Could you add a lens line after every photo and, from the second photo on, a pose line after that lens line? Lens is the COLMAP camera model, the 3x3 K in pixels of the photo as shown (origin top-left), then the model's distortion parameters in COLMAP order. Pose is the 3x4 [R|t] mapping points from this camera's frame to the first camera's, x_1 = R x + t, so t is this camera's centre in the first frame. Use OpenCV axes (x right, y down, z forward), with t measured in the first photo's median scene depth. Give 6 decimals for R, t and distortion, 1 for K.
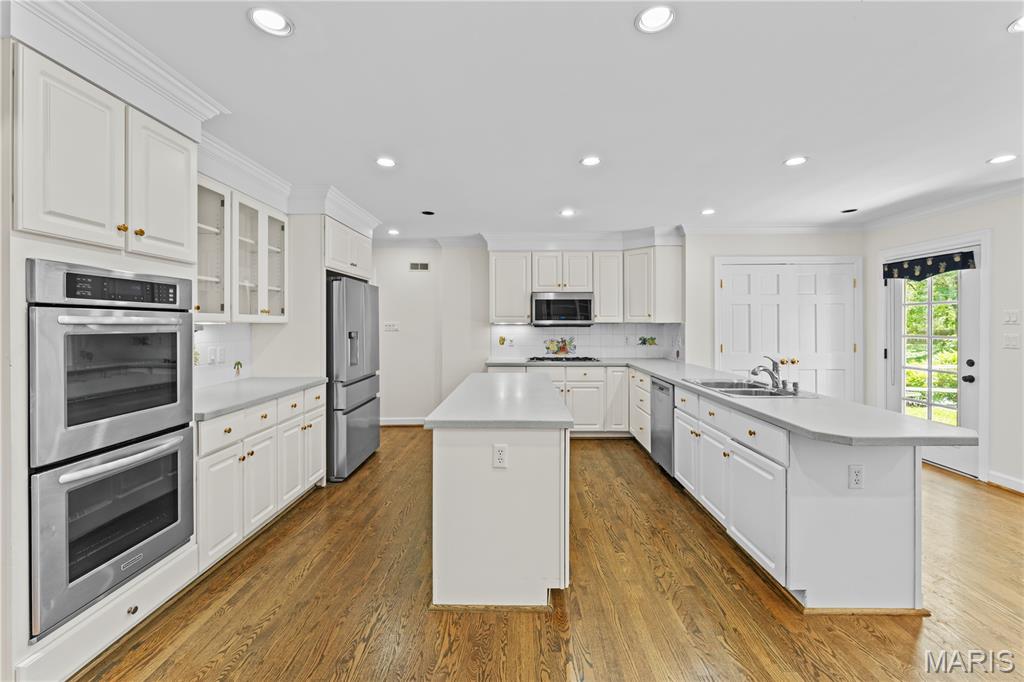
lens RADIAL K [[410.3, 0, 517.0], [0, 410.3, 325.5], [0, 0, 1]] dist [0.002878, -0.001937]
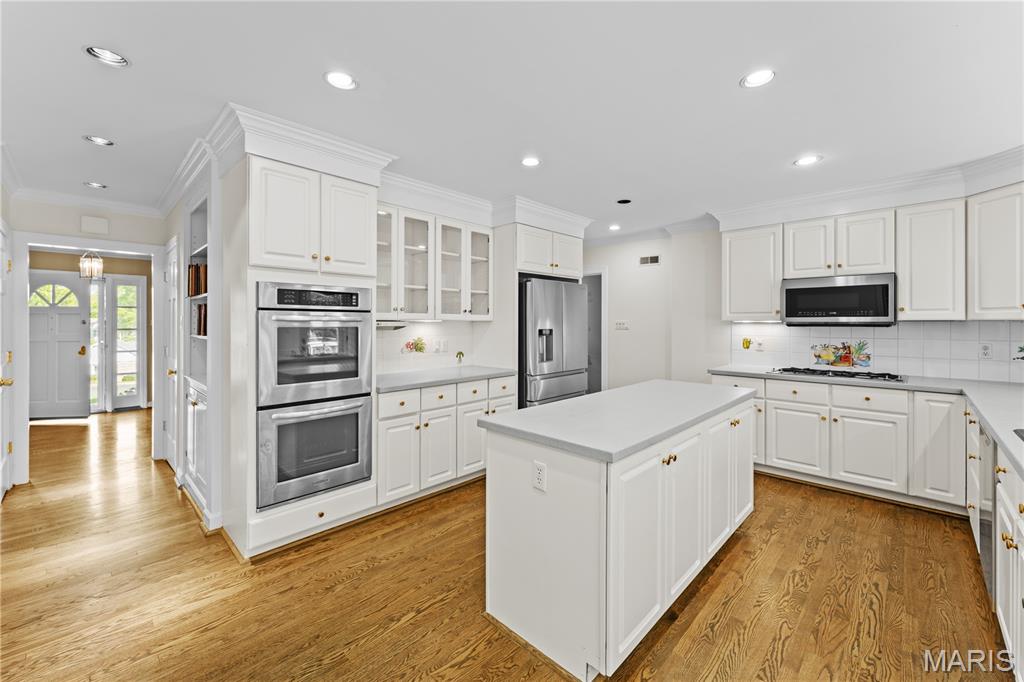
lens RADIAL K [[410.3, 0, 513.5], [0, 410.3, 323.7], [0, 0, 1]] dist [0.002878, -0.001937]
pose [[0.729487, 0.002883, -0.683989, 0.254163], [-0.004474, 0.999990, -0.000557, 0.001921], [0.683980, 0.003467, 0.729493, 0.172623]]
